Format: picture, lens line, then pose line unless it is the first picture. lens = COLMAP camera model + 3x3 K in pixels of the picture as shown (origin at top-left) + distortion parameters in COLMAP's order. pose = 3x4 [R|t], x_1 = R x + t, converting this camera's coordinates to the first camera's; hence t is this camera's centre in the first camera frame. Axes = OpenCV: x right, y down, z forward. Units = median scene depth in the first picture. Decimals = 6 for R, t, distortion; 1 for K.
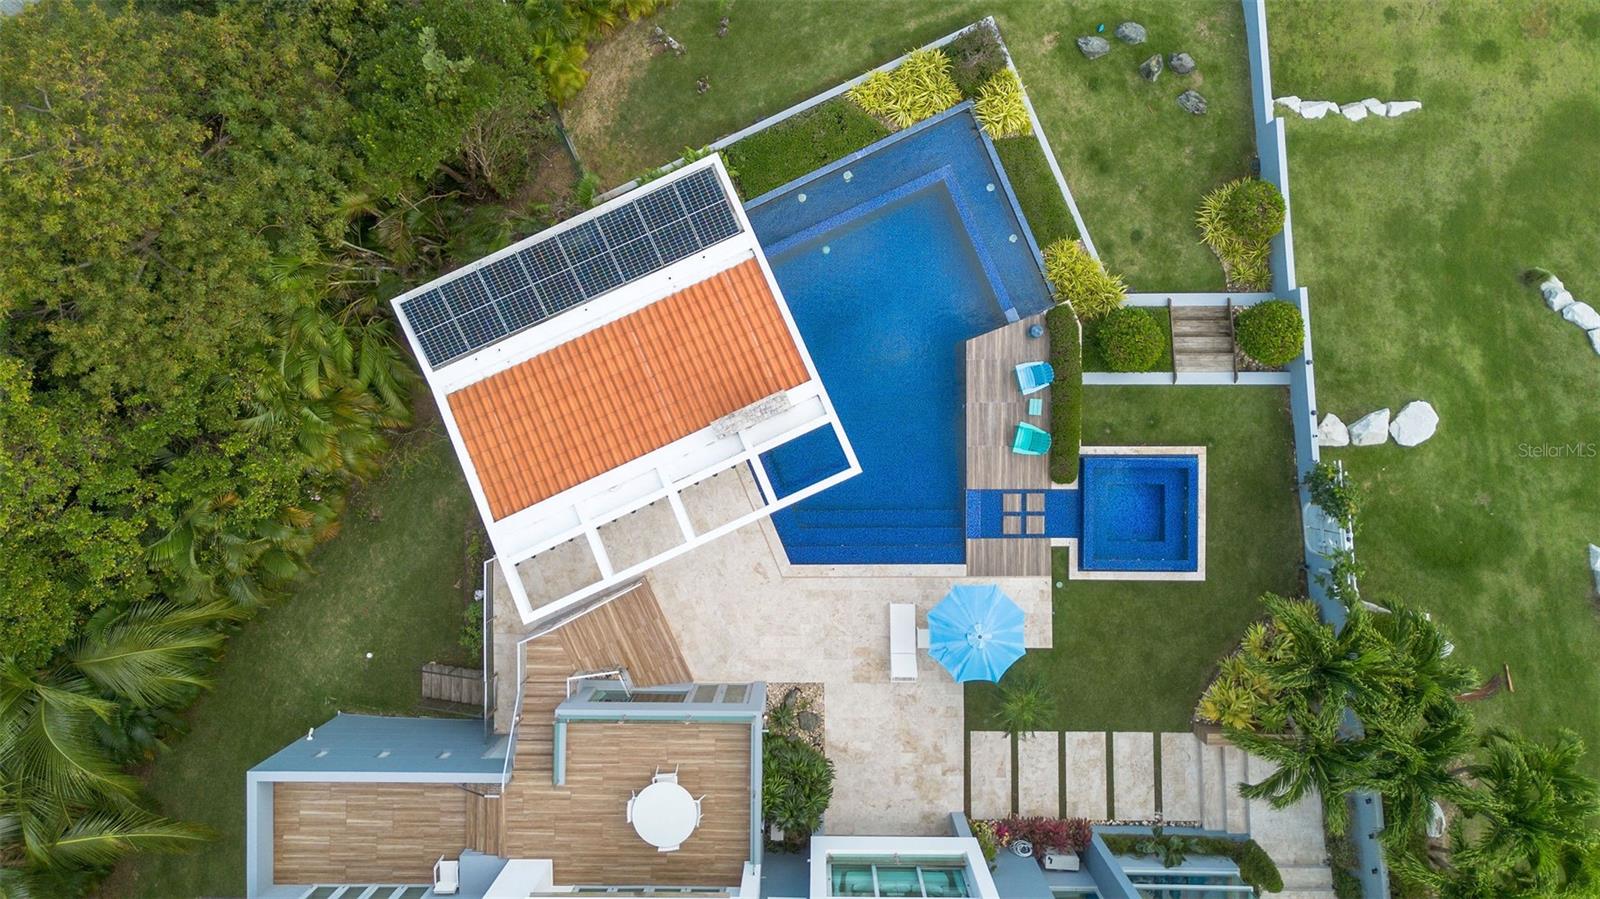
lens RADIAL K [[1128.1, 0, 800.0], [0, 1128.1, 449.5], [0, 0, 1]] dist [0.079764, -0.102231]
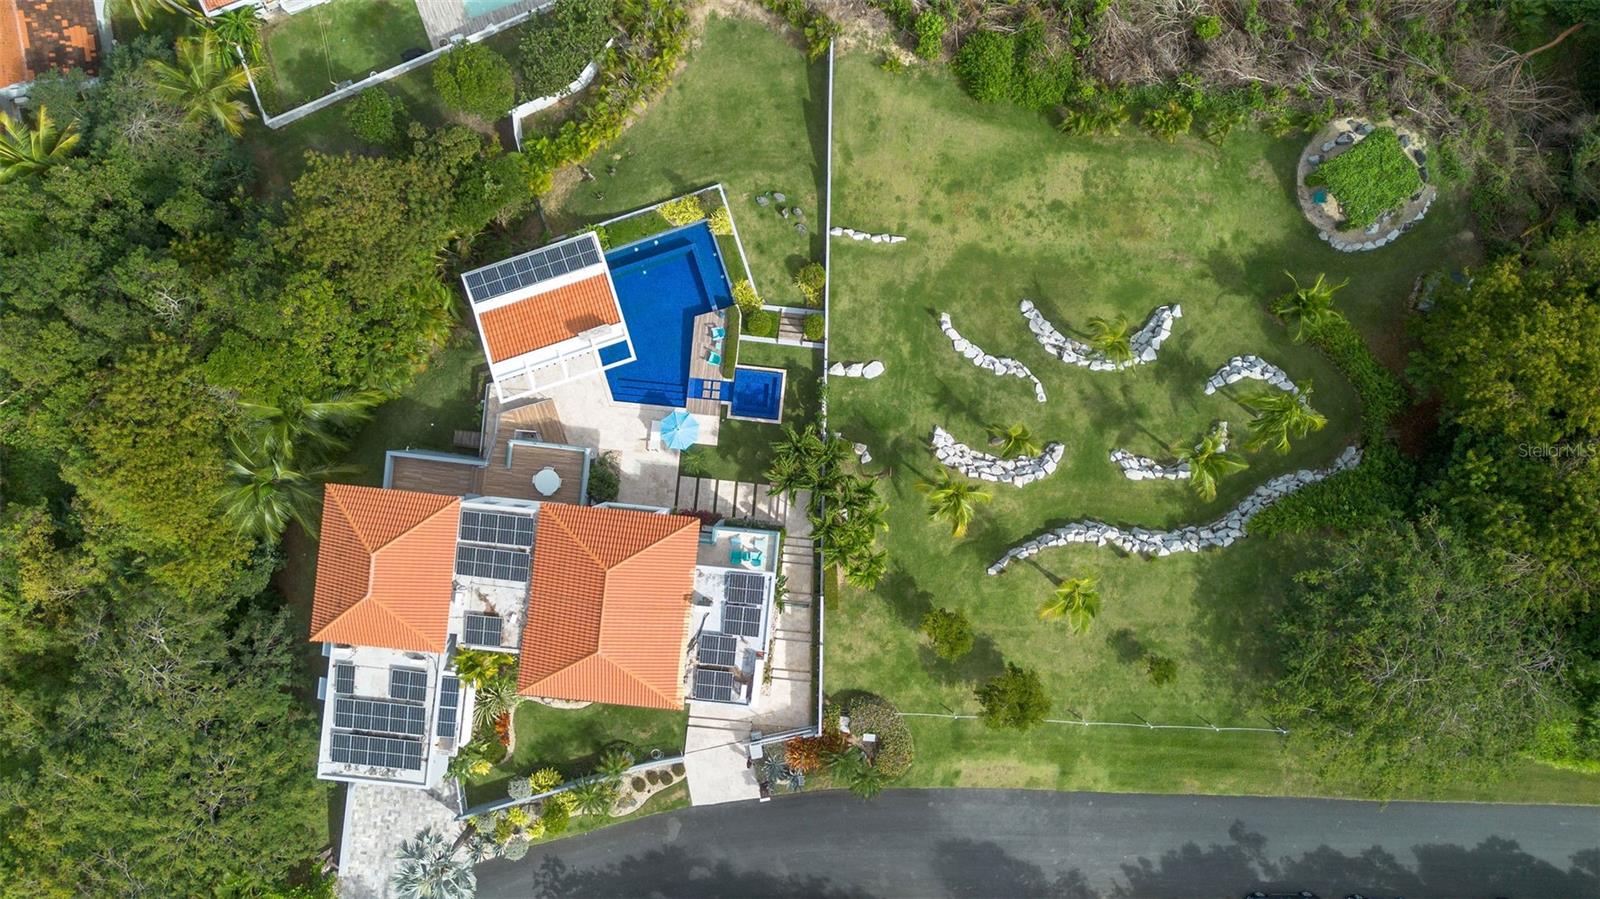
lens RADIAL K [[1128.1, 0, 800.0], [0, 1128.1, 449.5], [0, 0, 1]] dist [0.079764, -0.102231]
pose [[0.994417, 0.105332, 0.006265, 0.385373], [-0.105297, 0.994425, -0.005629, 0.177725], [-0.006823, 0.004938, 0.999965, -1.422521]]
